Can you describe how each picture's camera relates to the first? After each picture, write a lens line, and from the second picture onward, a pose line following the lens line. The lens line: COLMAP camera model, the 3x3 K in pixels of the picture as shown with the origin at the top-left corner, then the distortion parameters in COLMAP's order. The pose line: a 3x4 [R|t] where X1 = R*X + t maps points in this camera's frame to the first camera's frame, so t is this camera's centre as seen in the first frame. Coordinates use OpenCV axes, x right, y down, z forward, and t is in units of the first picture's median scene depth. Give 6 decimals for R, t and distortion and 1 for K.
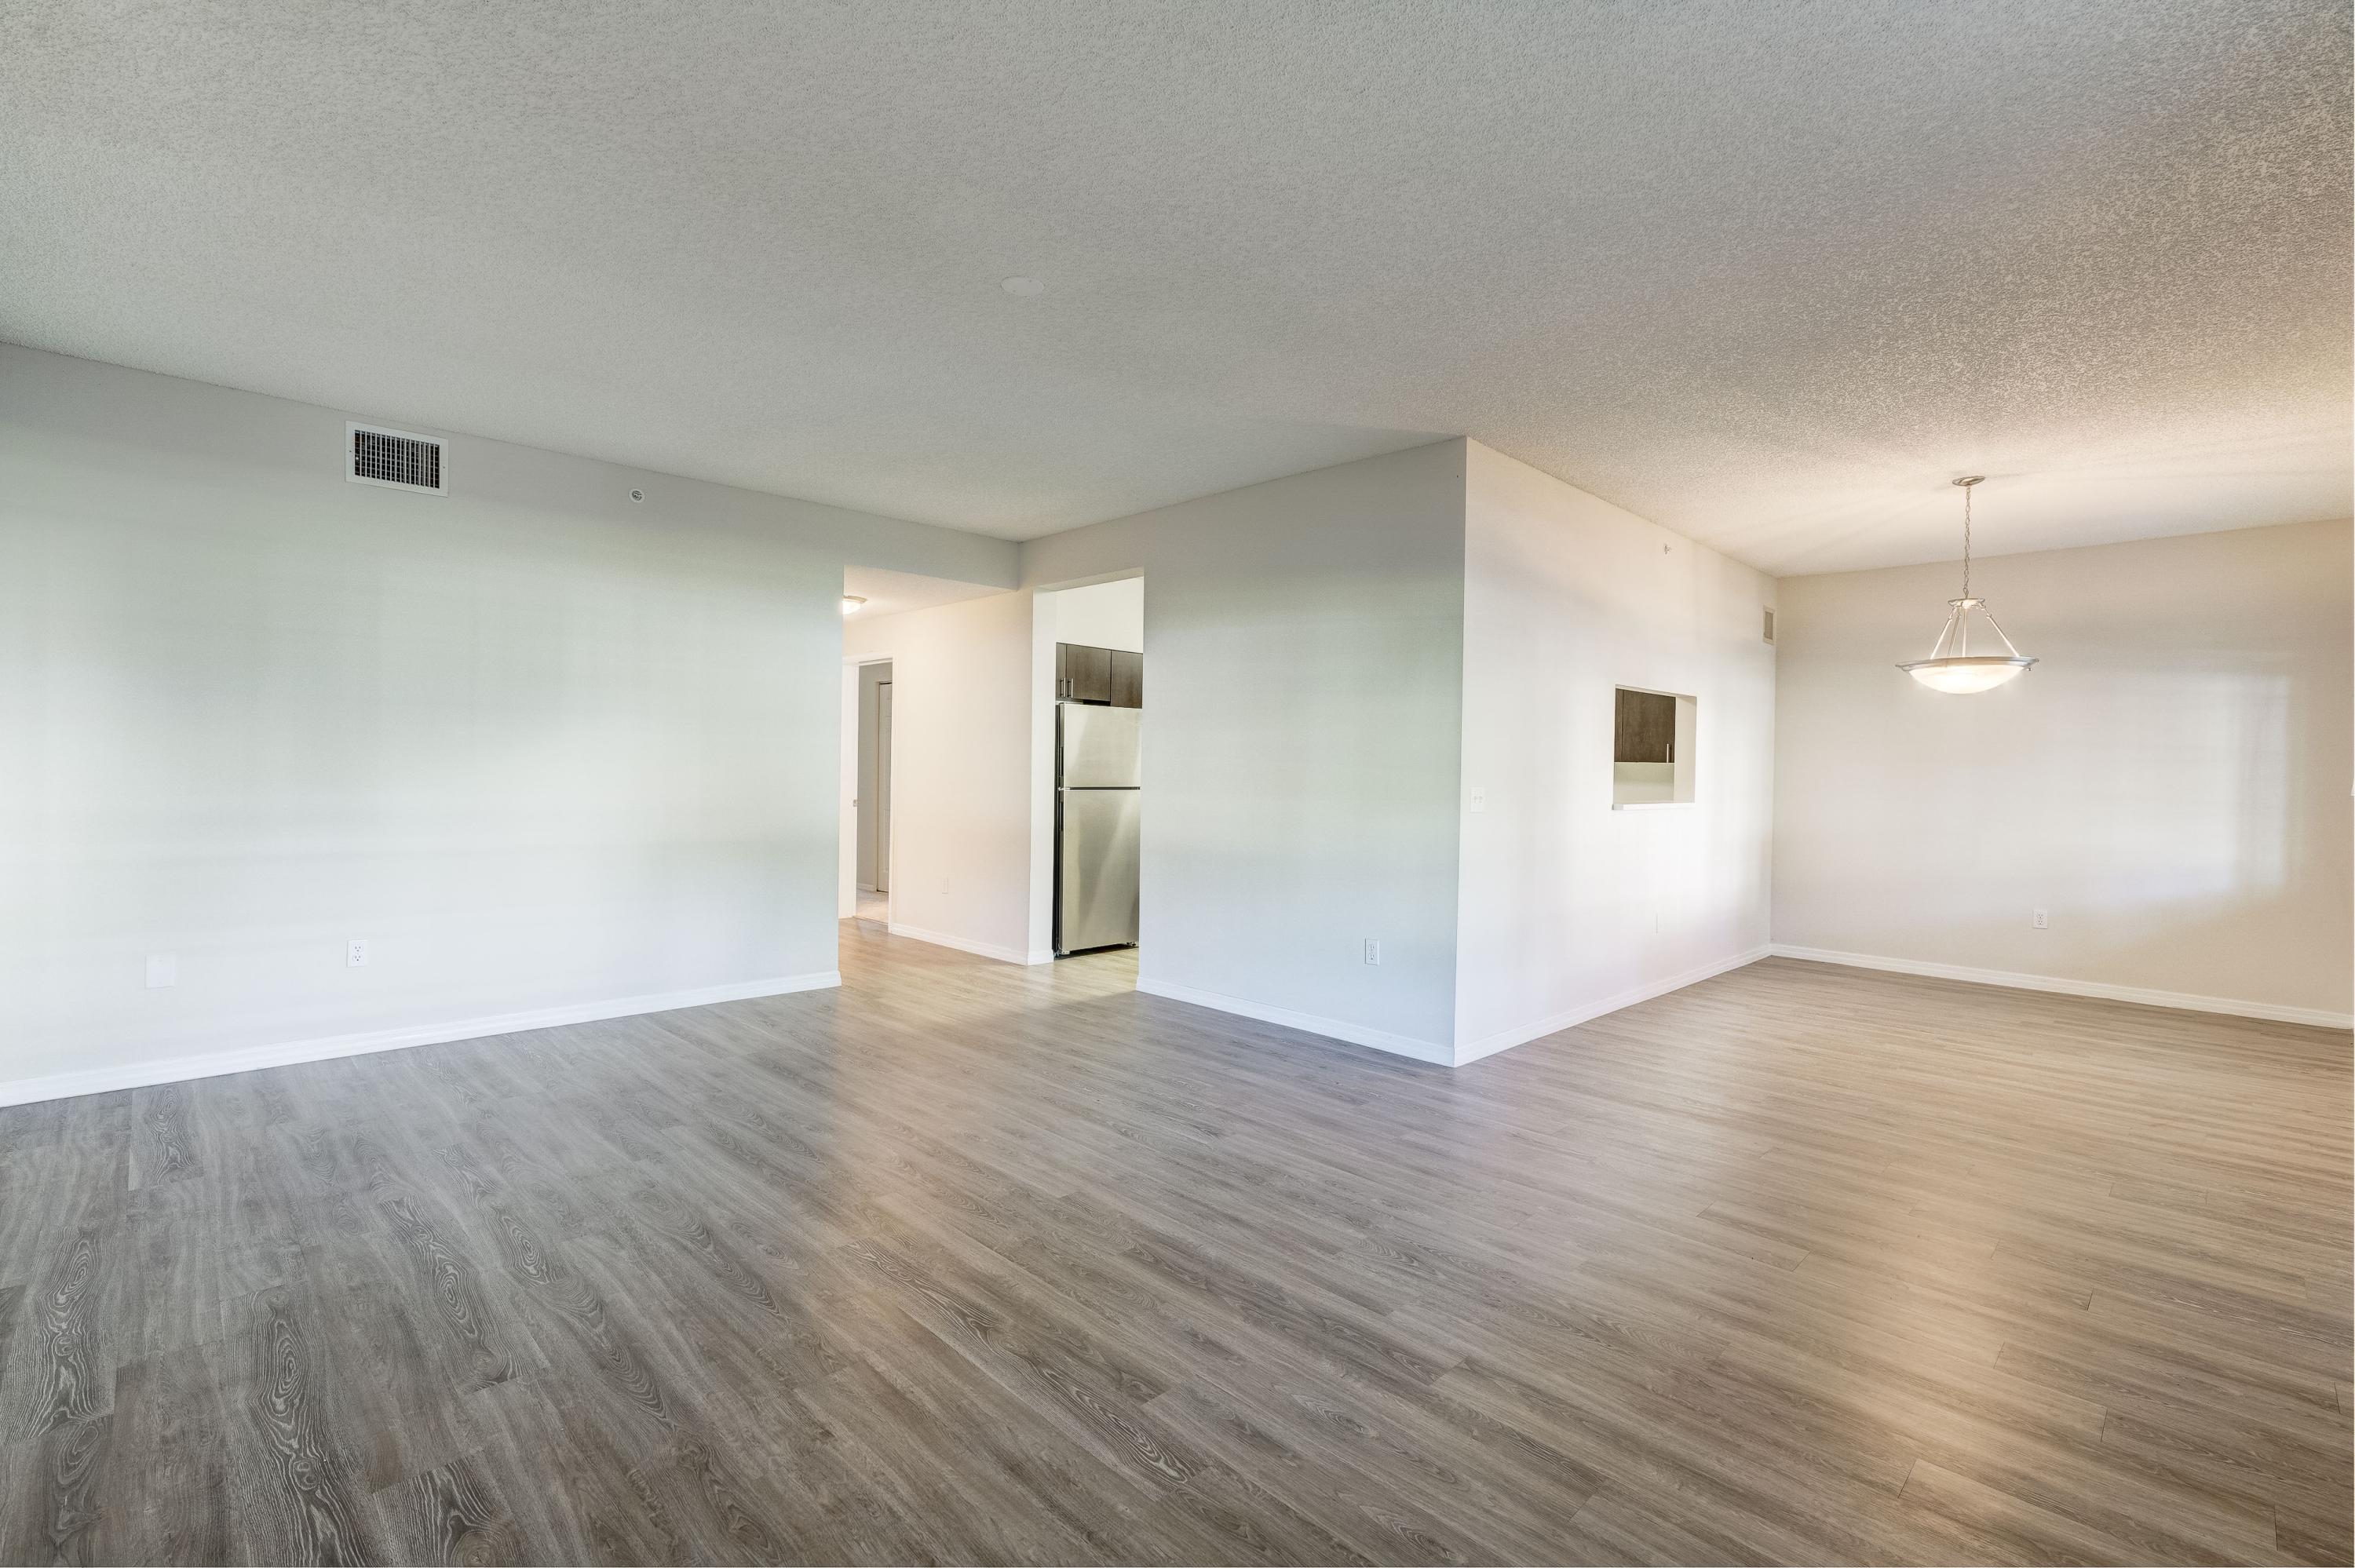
lens RADIAL K [[1048.2, 0, 1184.2], [0, 1048.2, 781.4], [0, 0, 1]] dist [-0.001516, 0.000102]
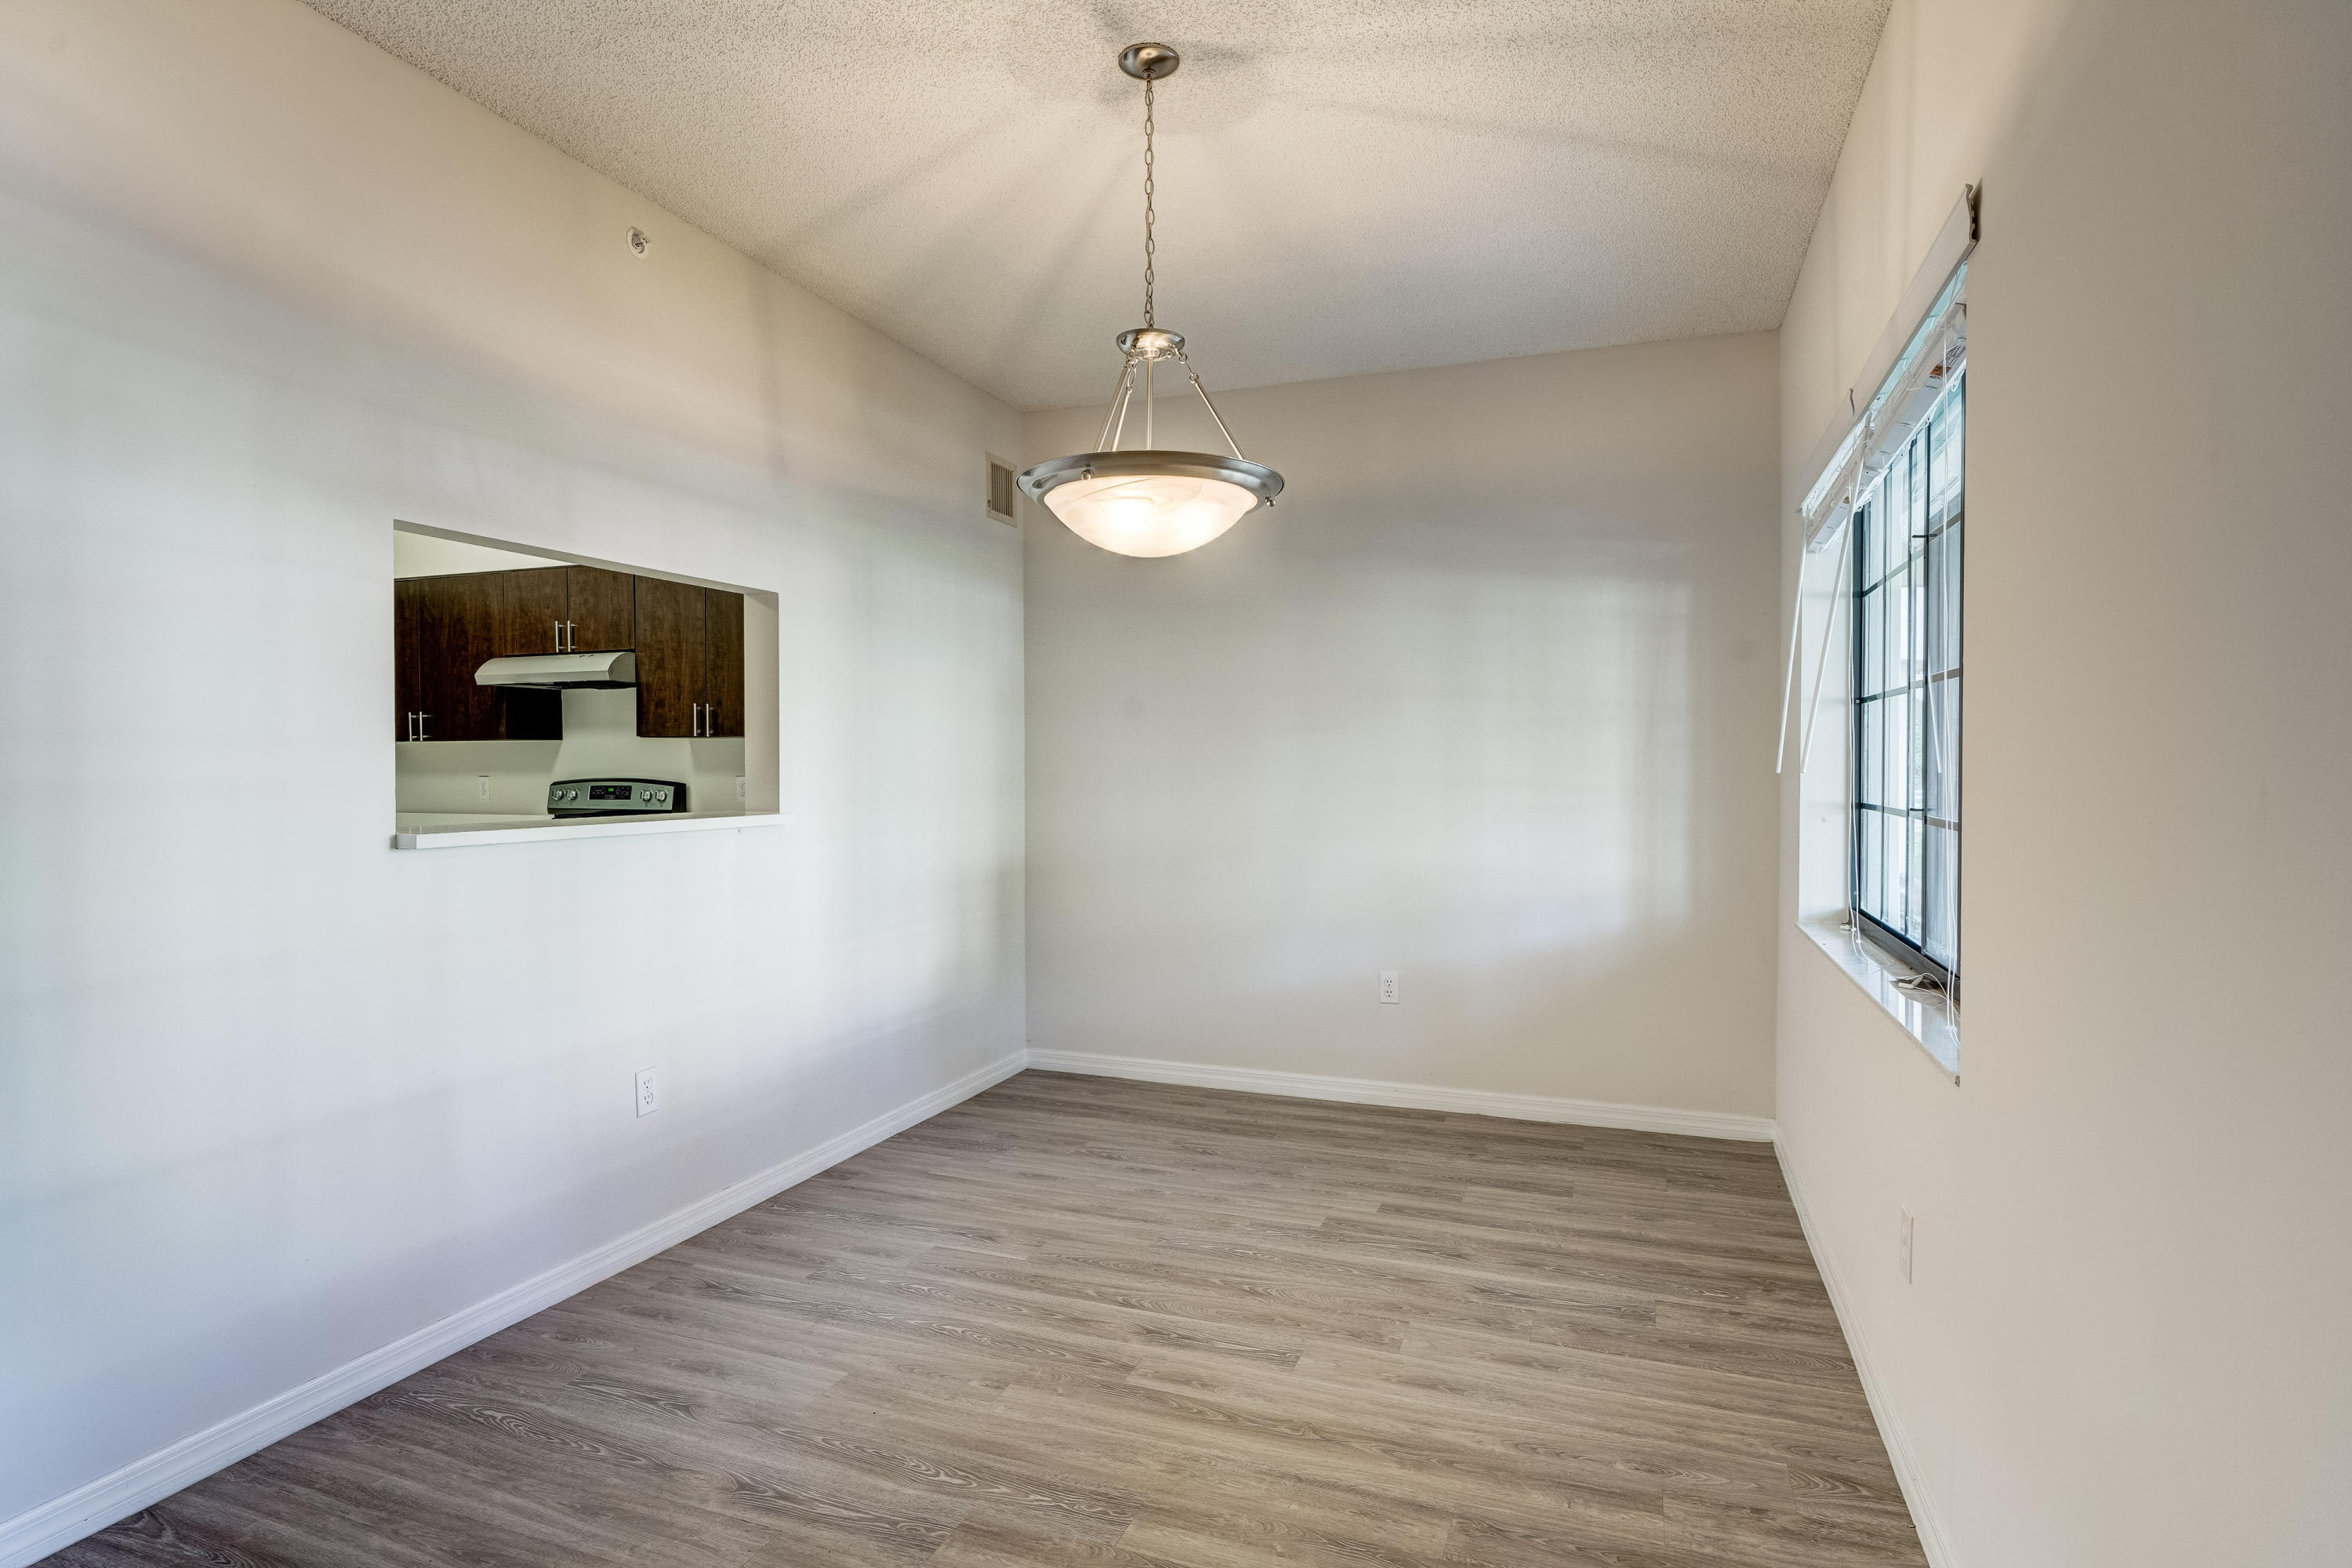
lens RADIAL K [[1230.2, 0, 1176.0], [0, 1230.2, 784.0], [0, 0, 1]] dist [-0.001003, 0.000600]
pose [[0.905947, -0.021920, 0.422823, 0.549074], [0.017761, 0.999747, 0.013773, 0.002224], [-0.423018, -0.004968, 0.906108, 0.549807]]
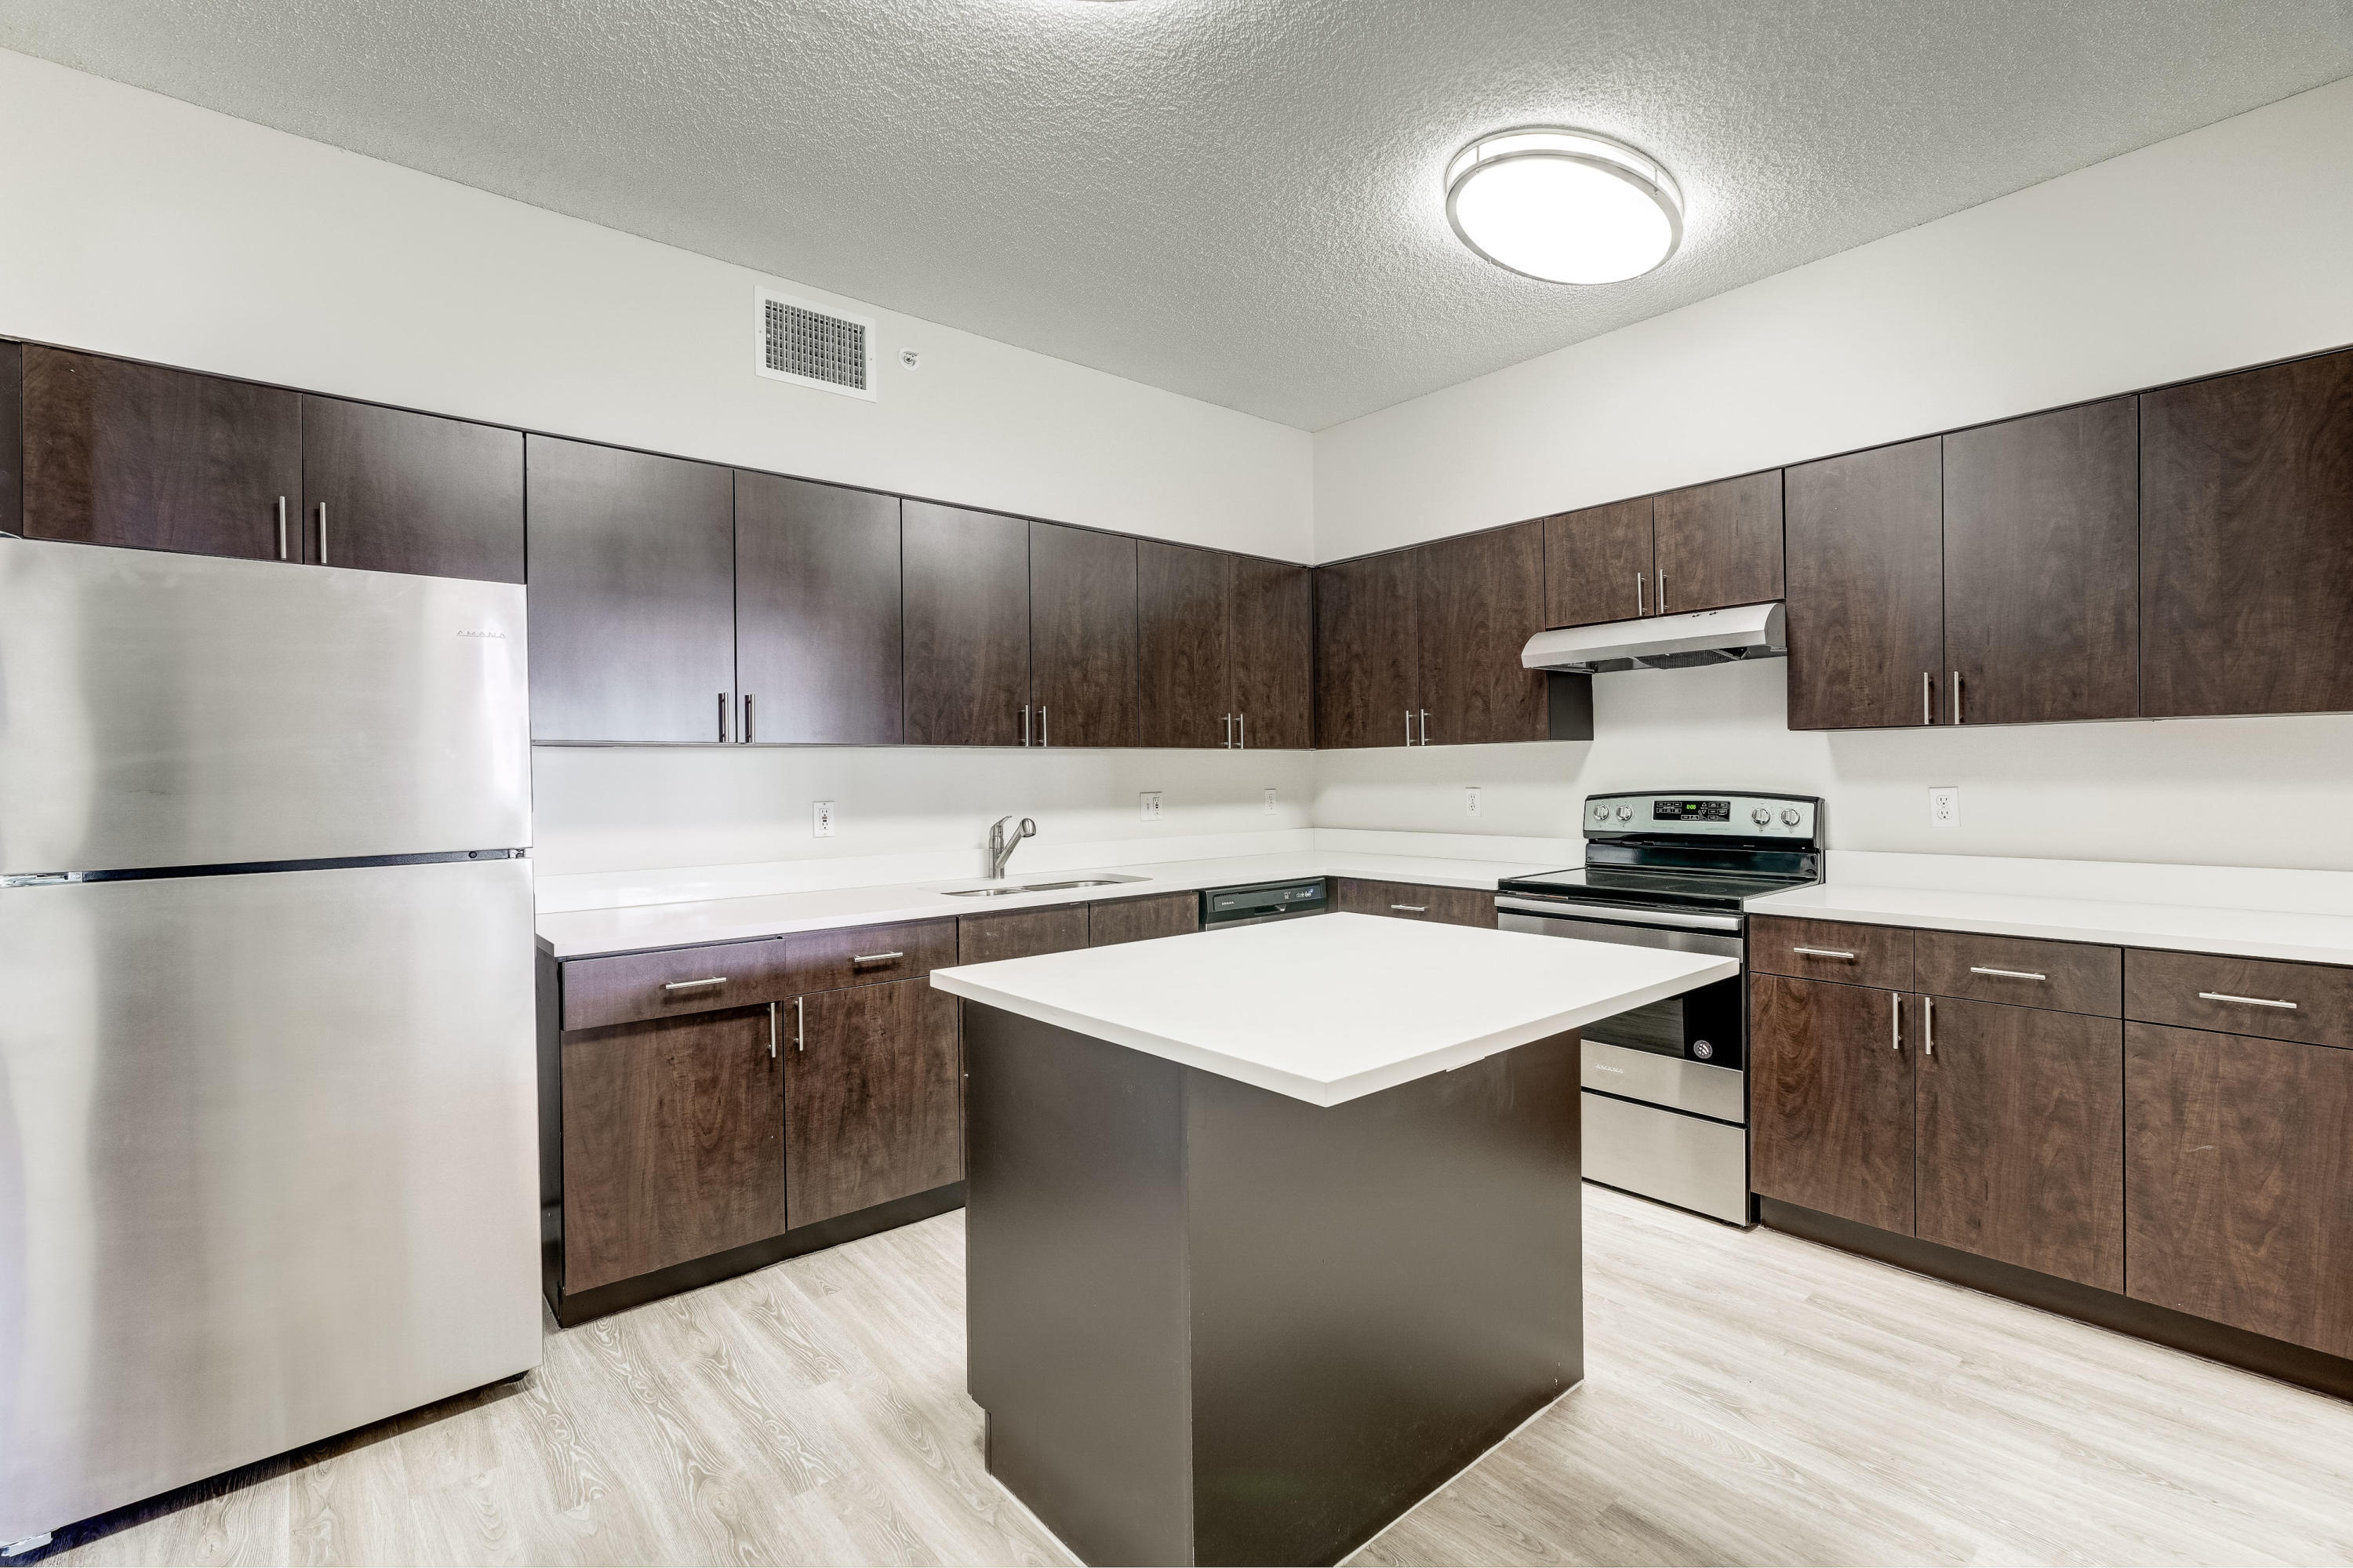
lens RADIAL K [[1047.5, 0, 1183.2], [0, 1047.5, 781.4], [0, 0, 1]] dist [-0.001516, 0.000102]
pose [[0.997928, -0.023902, -0.059735, 0.254424], [0.023787, 0.999714, -0.002635, -0.009585], [0.059781, 0.001208, 0.998211, 1.102974]]
